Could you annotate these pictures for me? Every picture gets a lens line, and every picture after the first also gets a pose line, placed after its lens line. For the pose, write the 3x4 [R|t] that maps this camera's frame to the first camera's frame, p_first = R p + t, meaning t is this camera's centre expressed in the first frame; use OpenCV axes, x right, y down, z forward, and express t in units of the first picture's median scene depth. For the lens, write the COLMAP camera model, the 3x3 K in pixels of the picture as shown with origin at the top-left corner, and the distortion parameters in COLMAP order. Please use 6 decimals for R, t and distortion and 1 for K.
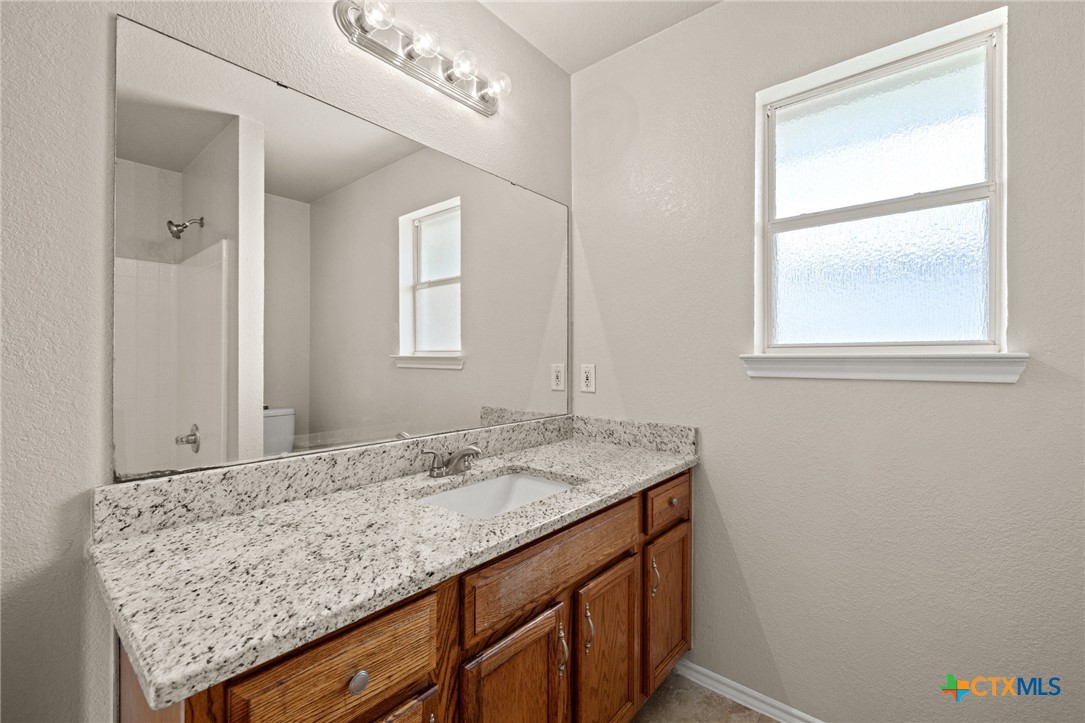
lens RADIAL K [[459.0, 0, 538.4], [0, 459.0, 357.5], [0, 0, 1]] dist [0.002226, -0.000160]
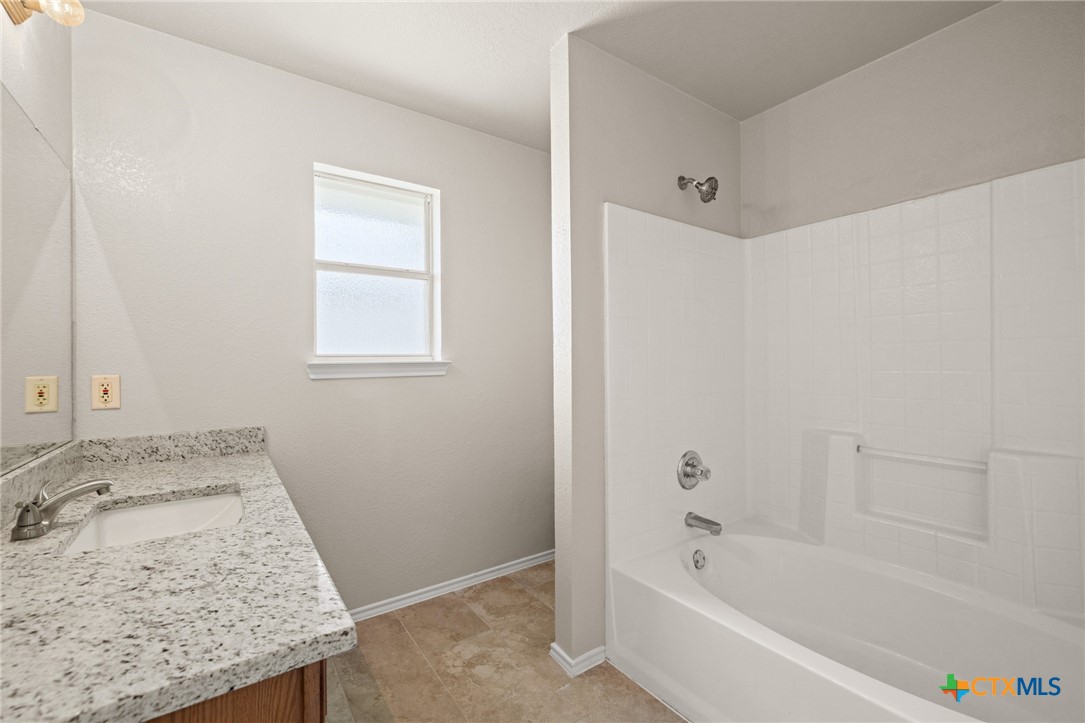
lens RADIAL K [[459.0, 0, 538.4], [0, 459.0, 357.5], [0, 0, 1]] dist [0.002226, -0.000160]
pose [[0.241021, 0.006753, 0.970496, -0.911659], [0.010010, 0.999905, -0.009444, -0.000865], [-0.970468, 0.011991, 0.240931, 0.098005]]
